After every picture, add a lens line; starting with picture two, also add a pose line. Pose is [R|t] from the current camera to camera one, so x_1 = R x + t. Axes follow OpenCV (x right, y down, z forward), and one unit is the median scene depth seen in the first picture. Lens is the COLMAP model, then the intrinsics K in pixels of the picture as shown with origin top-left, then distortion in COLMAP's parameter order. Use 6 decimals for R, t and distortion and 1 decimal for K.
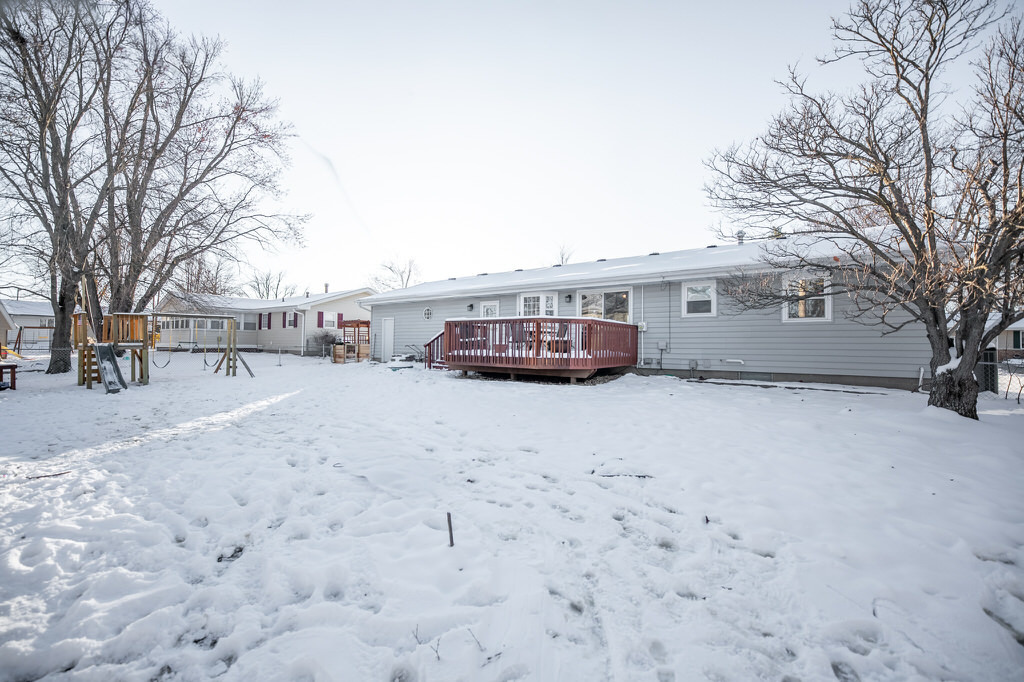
lens RADIAL K [[423.0, 0, 493.4], [0, 423.0, 337.8], [0, 0, 1]] dist [0.000568, 0.000143]
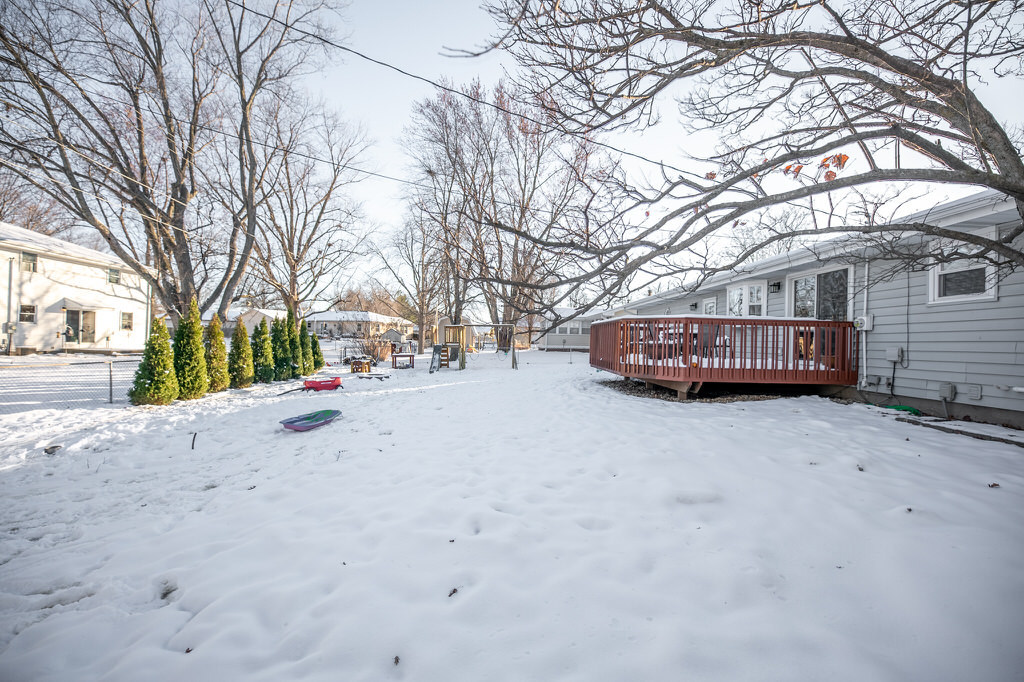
lens RADIAL K [[410.0, 0, 505.4], [0, 410.0, 344.8], [0, 0, 1]] dist [0.000036, 0.000029]
pose [[0.614206, 0.007984, -0.789105, 0.506193], [-0.003062, 0.999965, 0.007735, 0.001223], [0.789140, -0.002335, 0.614209, 0.226550]]
